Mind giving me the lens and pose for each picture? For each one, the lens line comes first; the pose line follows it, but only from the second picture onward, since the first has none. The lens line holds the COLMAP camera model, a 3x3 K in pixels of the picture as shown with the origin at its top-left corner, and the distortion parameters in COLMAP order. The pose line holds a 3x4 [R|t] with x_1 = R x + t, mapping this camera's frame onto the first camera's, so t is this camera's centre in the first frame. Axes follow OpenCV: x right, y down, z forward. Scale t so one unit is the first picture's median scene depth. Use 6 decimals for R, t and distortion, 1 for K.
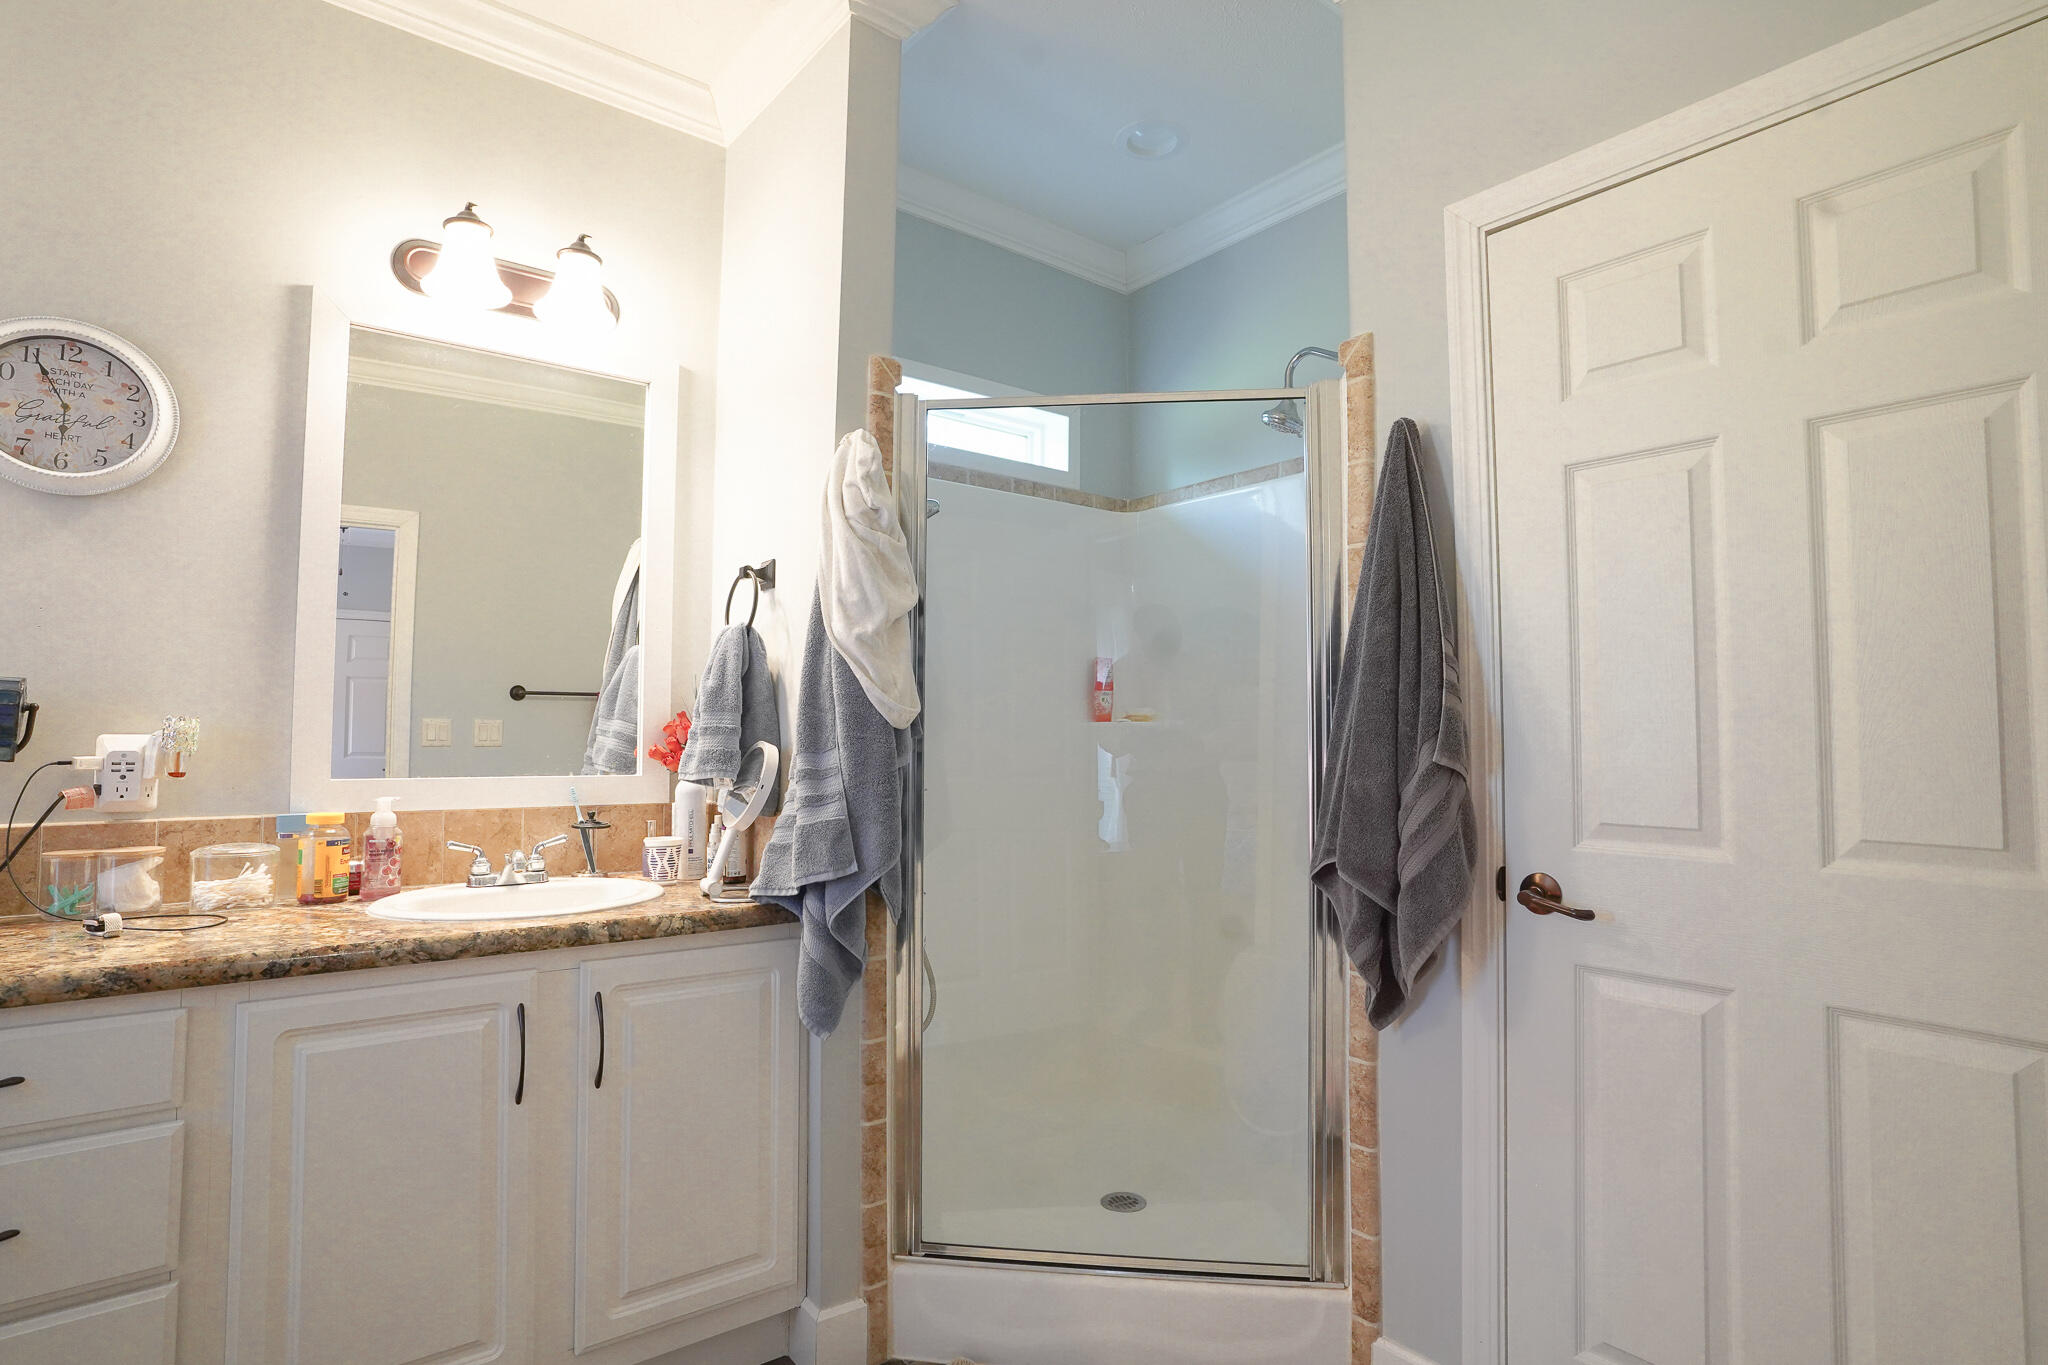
lens RADIAL K [[1008.4, 0, 1030.8], [0, 1008.4, 684.5], [0, 0, 1]] dist [-0.067939, 0.022635]
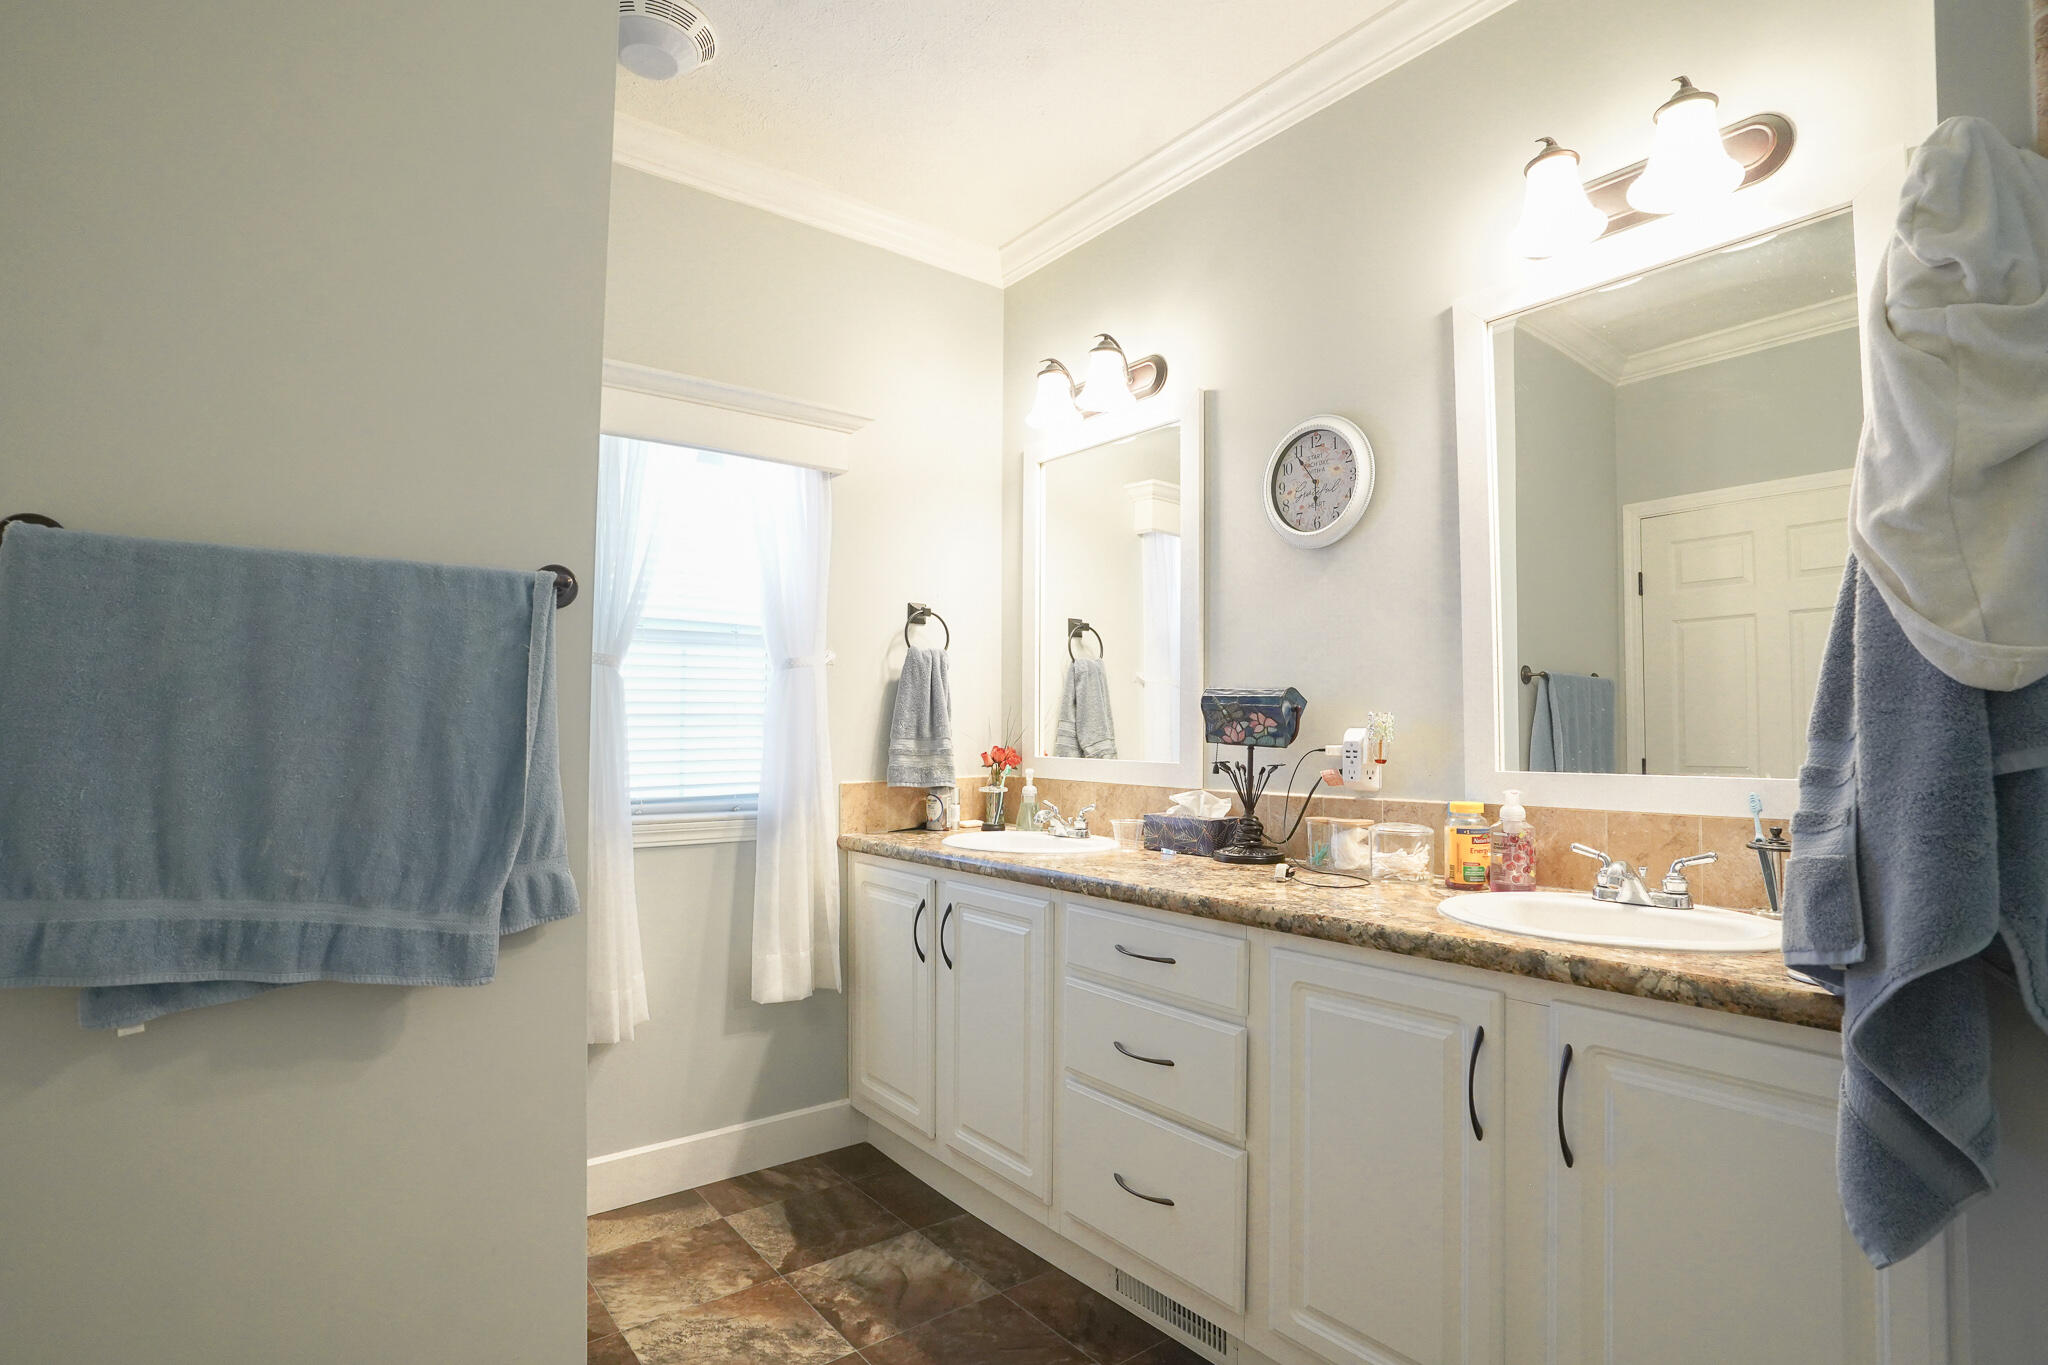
lens RADIAL K [[1008.4, 0, 1020.3], [0, 1008.4, 696.2], [0, 0, 1]] dist [-0.067939, 0.022635]
pose [[-0.002684, -0.045023, -0.998982, 0.351267], [0.045406, 0.997950, -0.045098, 0.048380], [0.998965, -0.045481, -0.000634, 0.564641]]
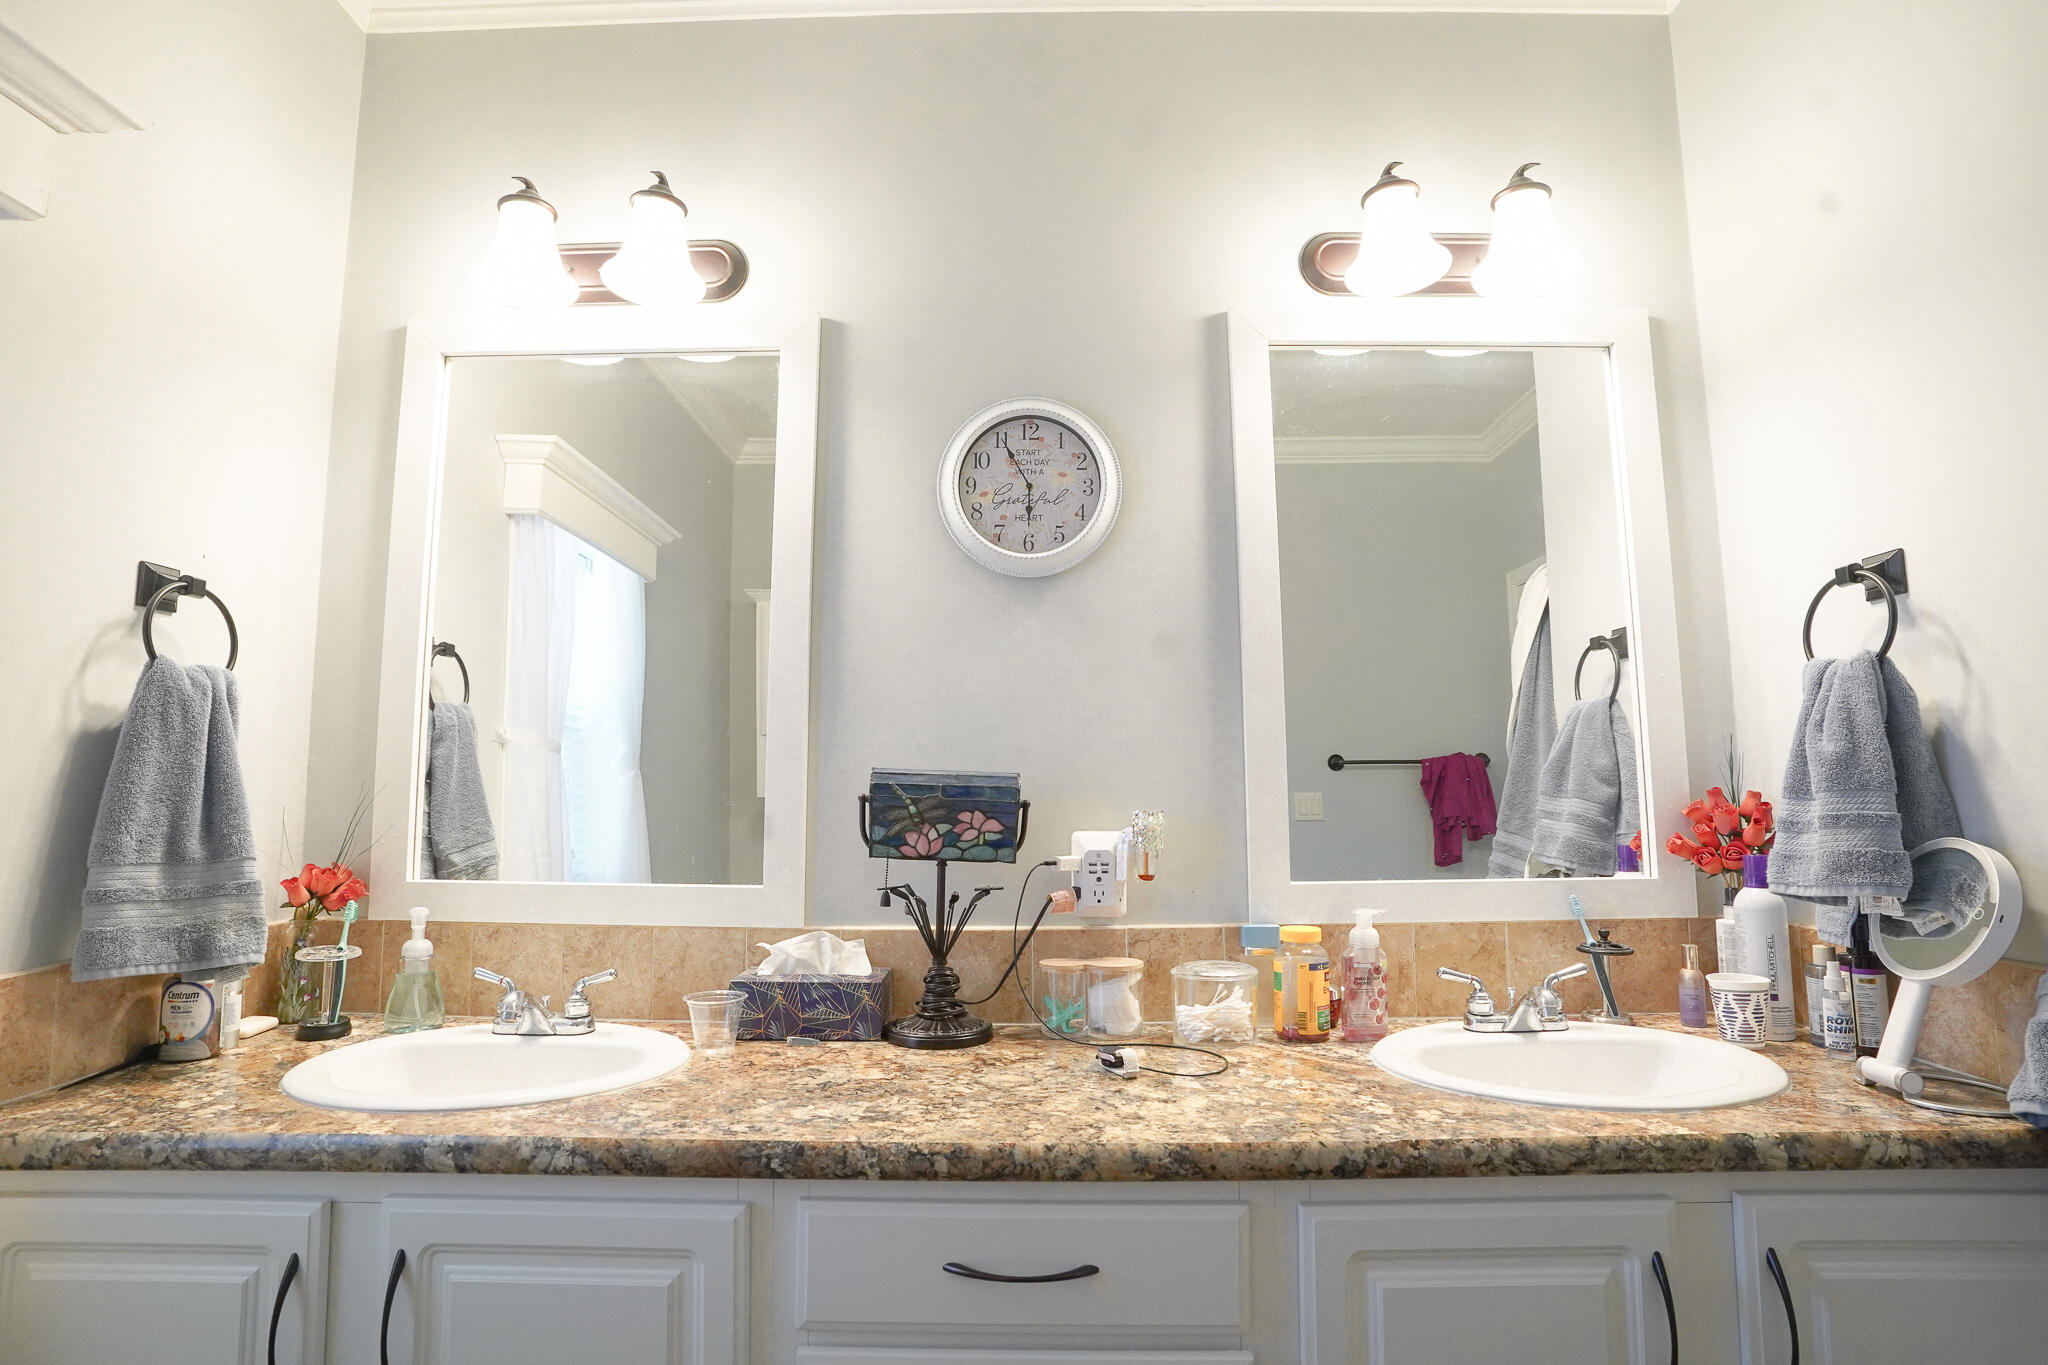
lens RADIAL K [[1026.8, 0, 1018.7], [0, 1026.8, 690.7], [0, 0, 1]] dist [-0.051108, 0.010055]
pose [[0.777960, -0.072726, -0.624090, -0.379662], [0.040884, 0.997033, -0.065221, -0.019751], [0.626982, 0.025224, 0.778625, 0.197552]]
